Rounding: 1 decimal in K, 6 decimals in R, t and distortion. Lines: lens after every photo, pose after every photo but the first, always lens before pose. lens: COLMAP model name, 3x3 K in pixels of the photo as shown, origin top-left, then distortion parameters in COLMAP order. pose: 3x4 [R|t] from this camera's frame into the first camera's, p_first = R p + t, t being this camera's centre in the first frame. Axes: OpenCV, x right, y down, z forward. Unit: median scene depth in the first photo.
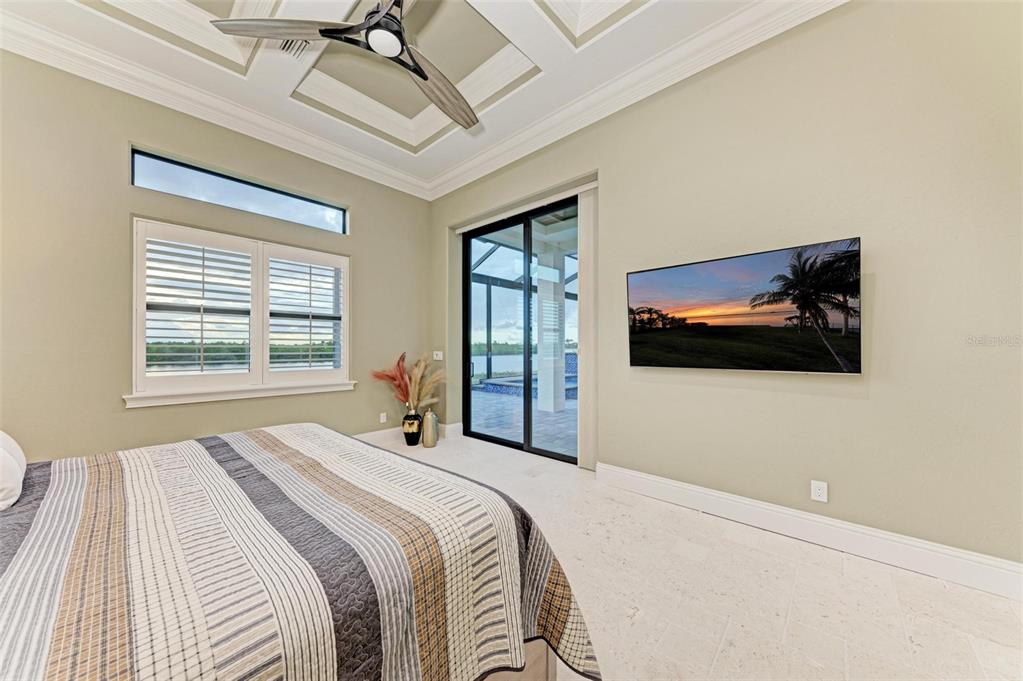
lens RADIAL K [[361.1, 0, 514.4], [0, 361.1, 345.6], [0, 0, 1]] dist [0.018199, -0.006396]
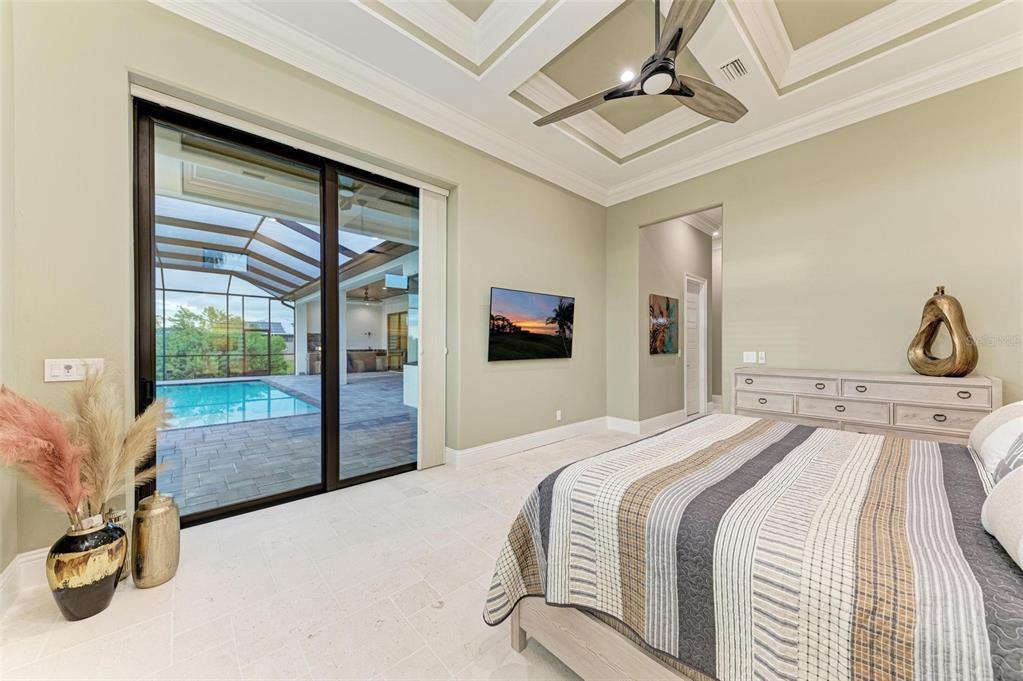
lens RADIAL K [[361.1, 0, 514.4], [0, 361.1, 345.6], [0, 0, 1]] dist [0.018199, -0.006396]
pose [[0.100773, 0.013252, 0.994821, -1.007680], [-0.000301, 0.999912, -0.013289, 0.021668], [-0.994909, 0.001040, 0.100768, 0.865291]]
